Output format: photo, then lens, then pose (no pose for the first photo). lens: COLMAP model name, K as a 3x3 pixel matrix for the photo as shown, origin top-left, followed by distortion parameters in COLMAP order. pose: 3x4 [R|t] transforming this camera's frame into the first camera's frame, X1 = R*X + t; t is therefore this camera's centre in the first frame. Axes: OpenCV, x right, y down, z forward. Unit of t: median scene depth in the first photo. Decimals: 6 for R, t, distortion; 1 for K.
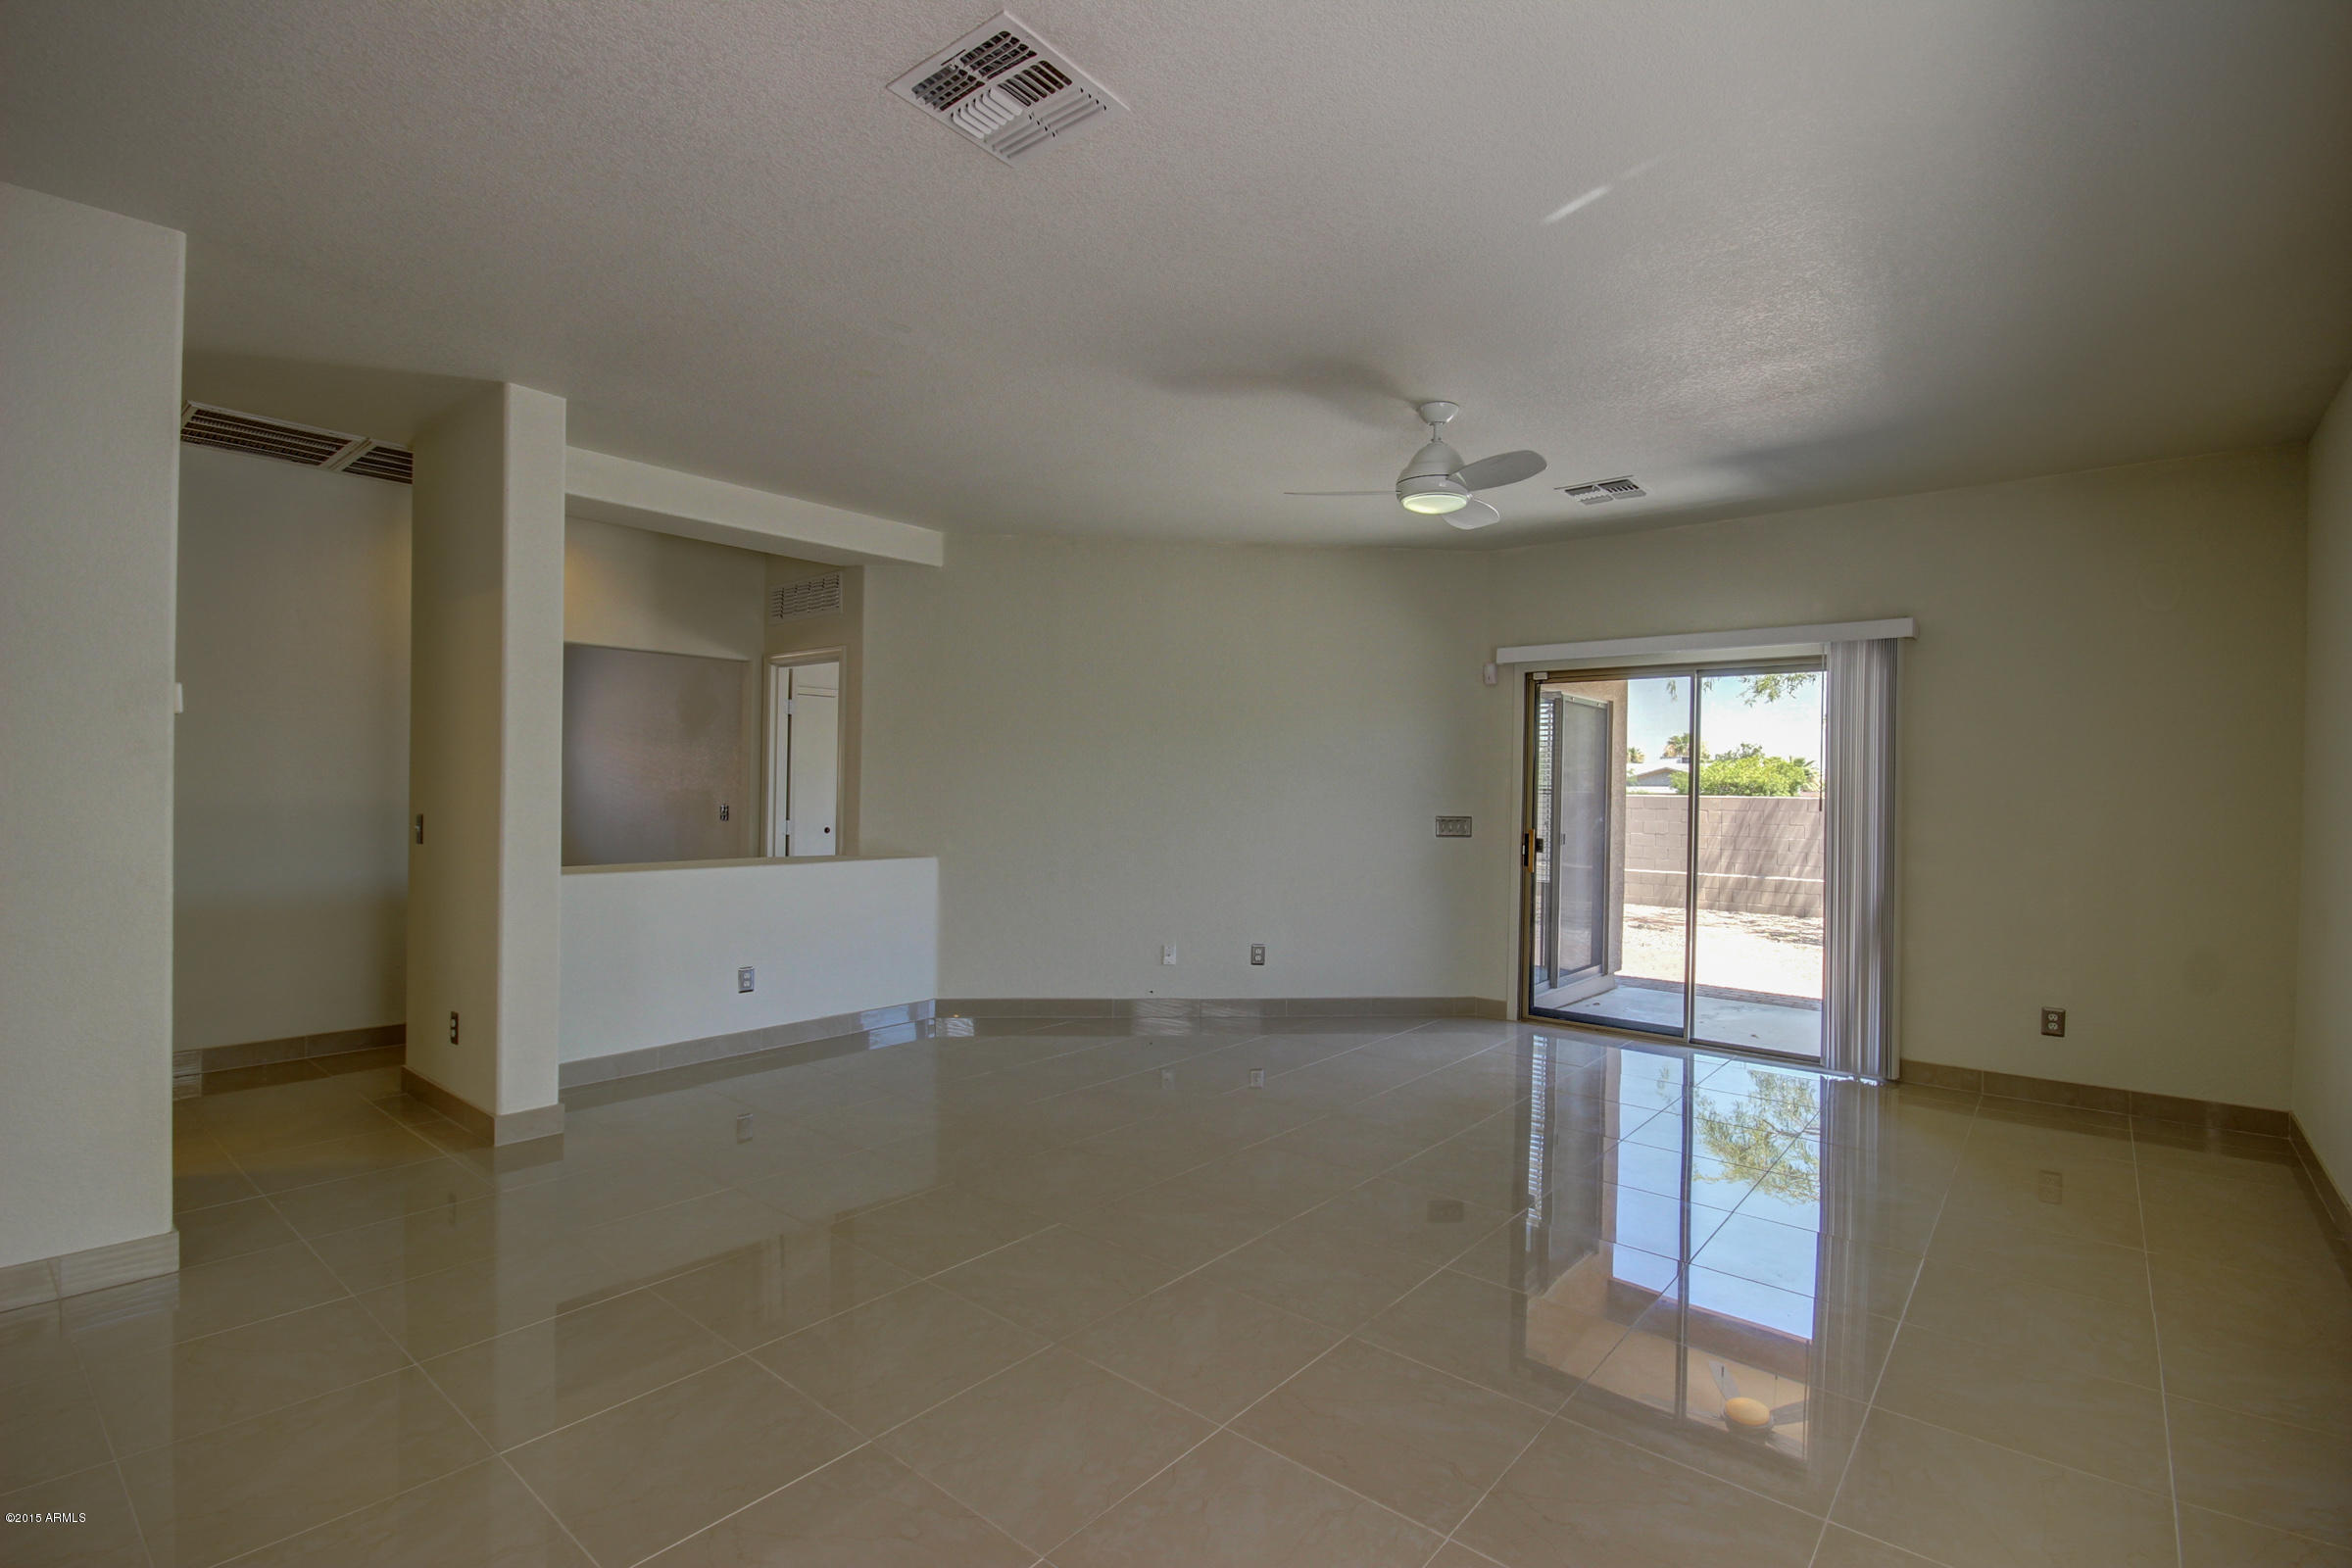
lens RADIAL K [[1085.1, 0, 1172.2], [0, 1085.1, 790.3], [0, 0, 1]] dist [-0.000652, 0.000044]
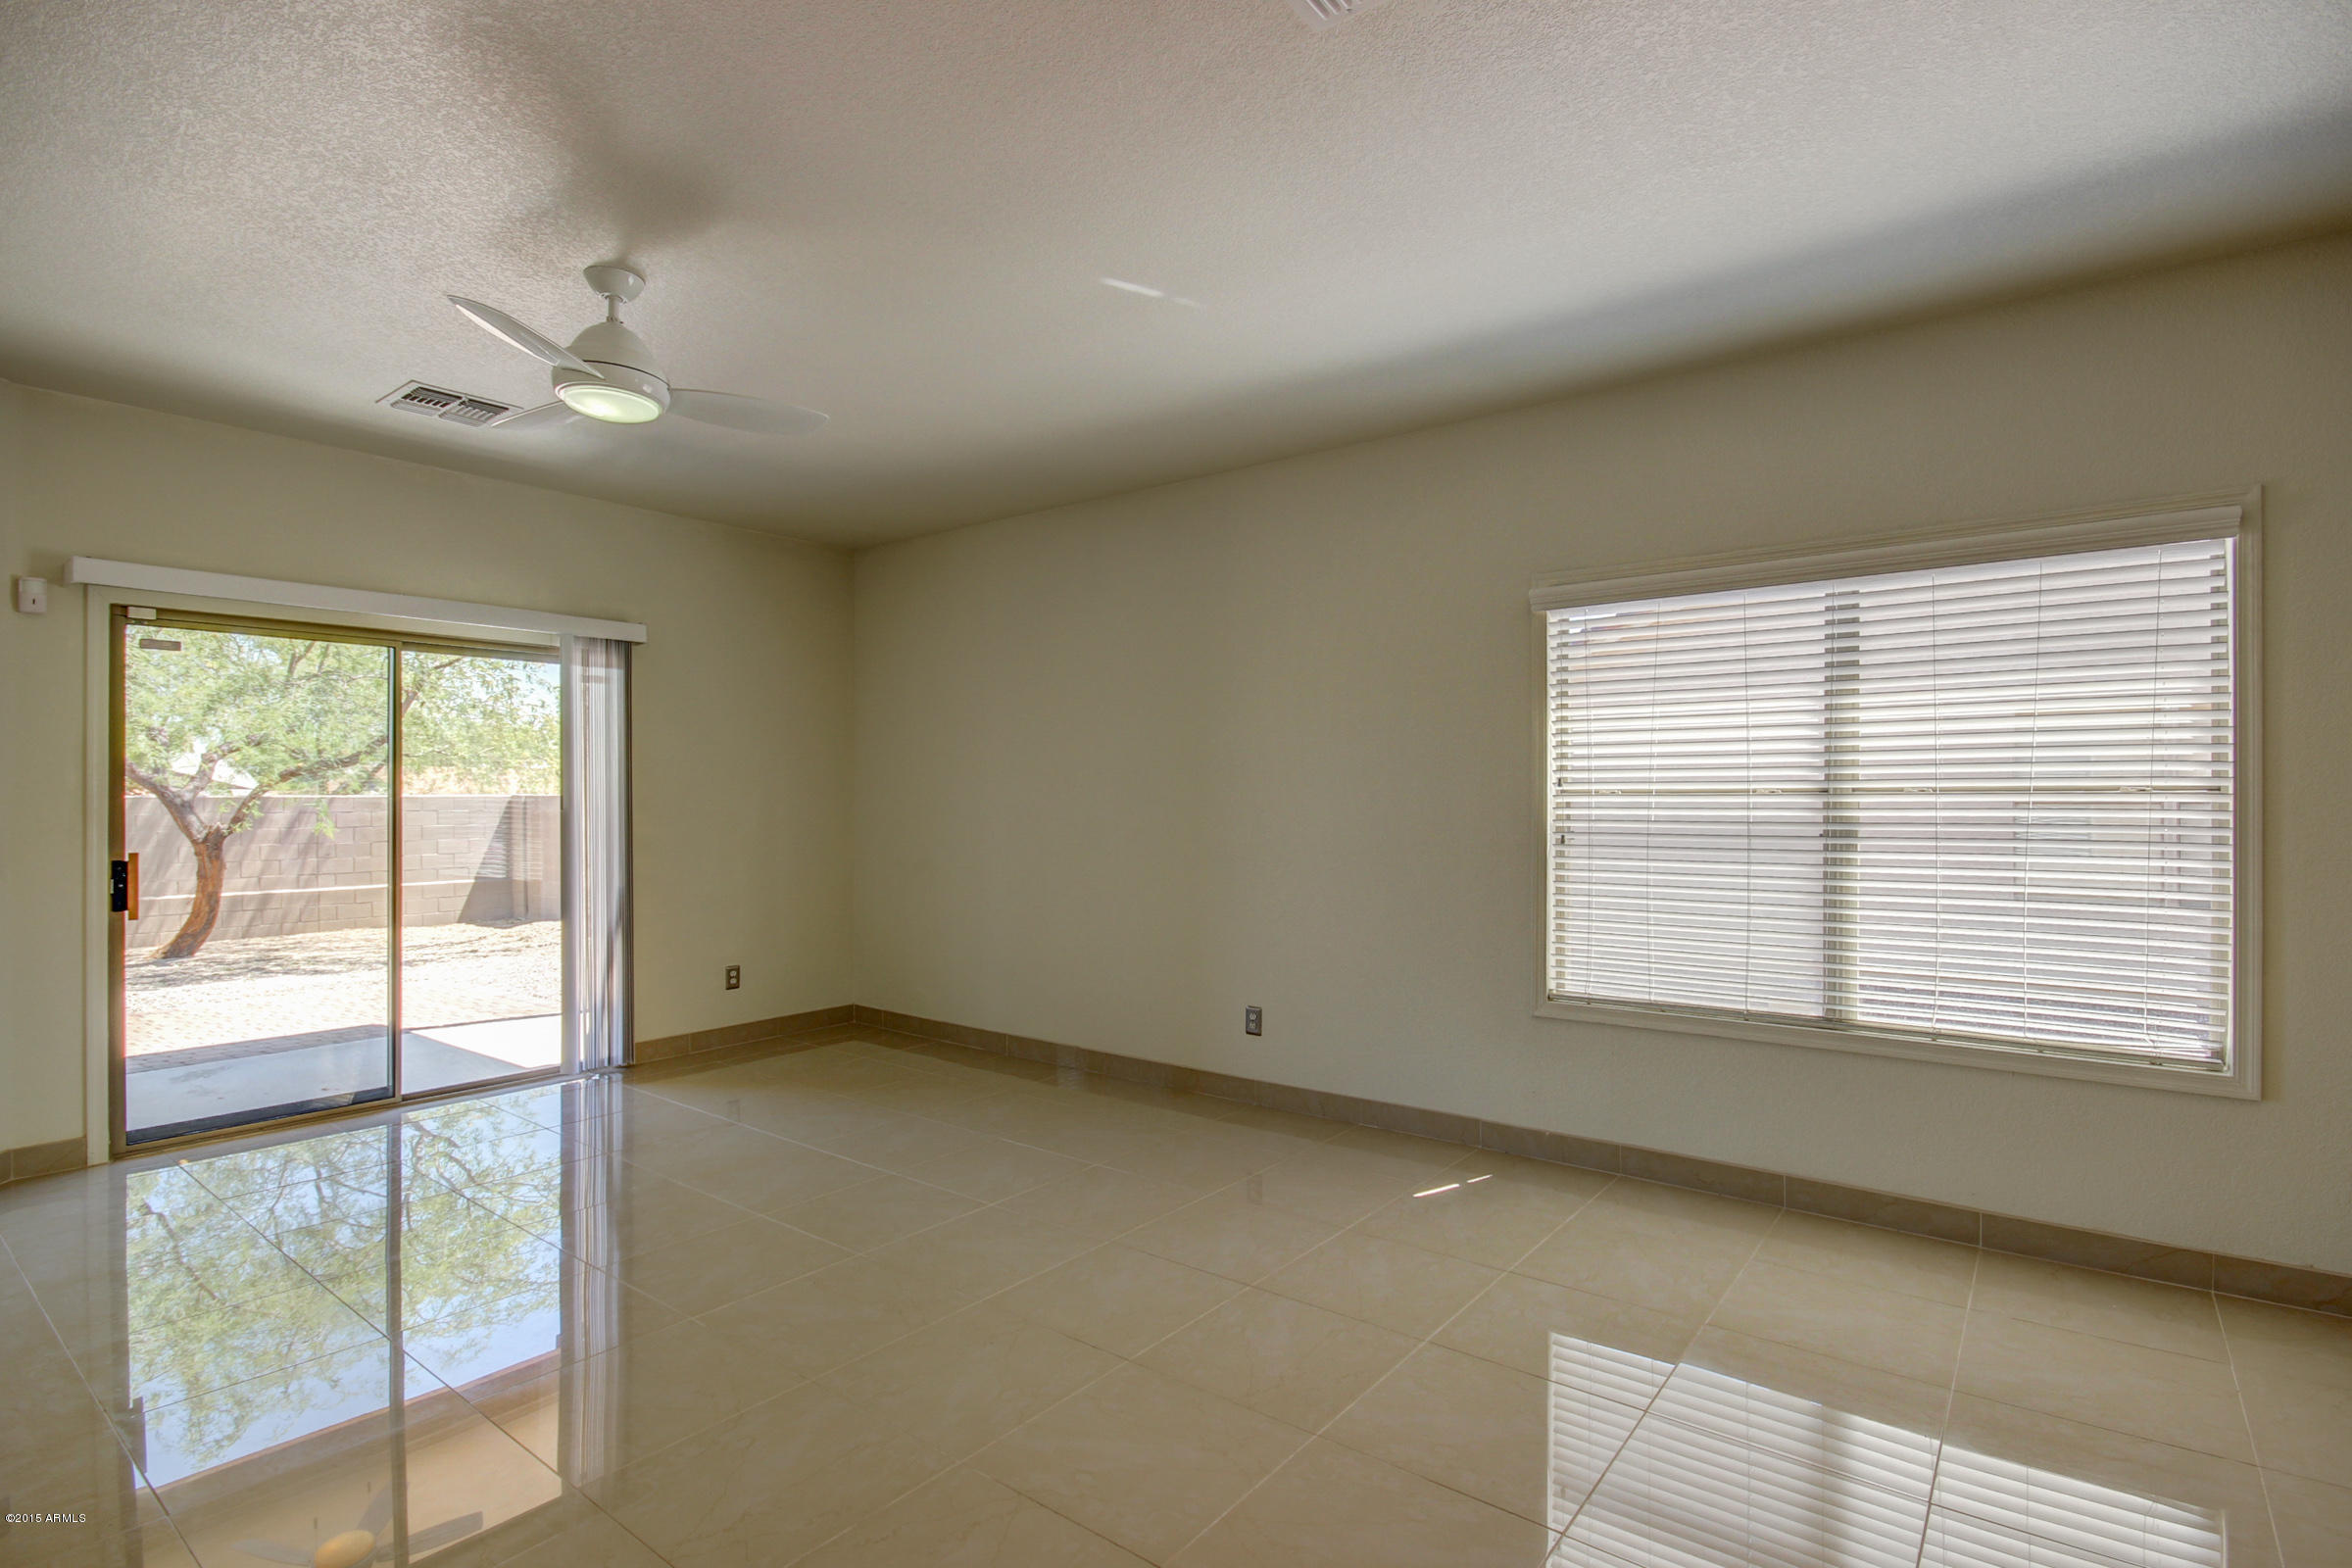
lens RADIAL K [[1086.6, 0, 1184.8], [0, 1086.6, 799.7], [0, 0, 1]] dist [0.017295, -0.018983]
pose [[-0.047974, -0.014978, 0.998736, -0.336751], [-0.000145, 0.999888, 0.014988, -0.003705], [-0.998849, 0.000574, -0.047971, 0.424398]]
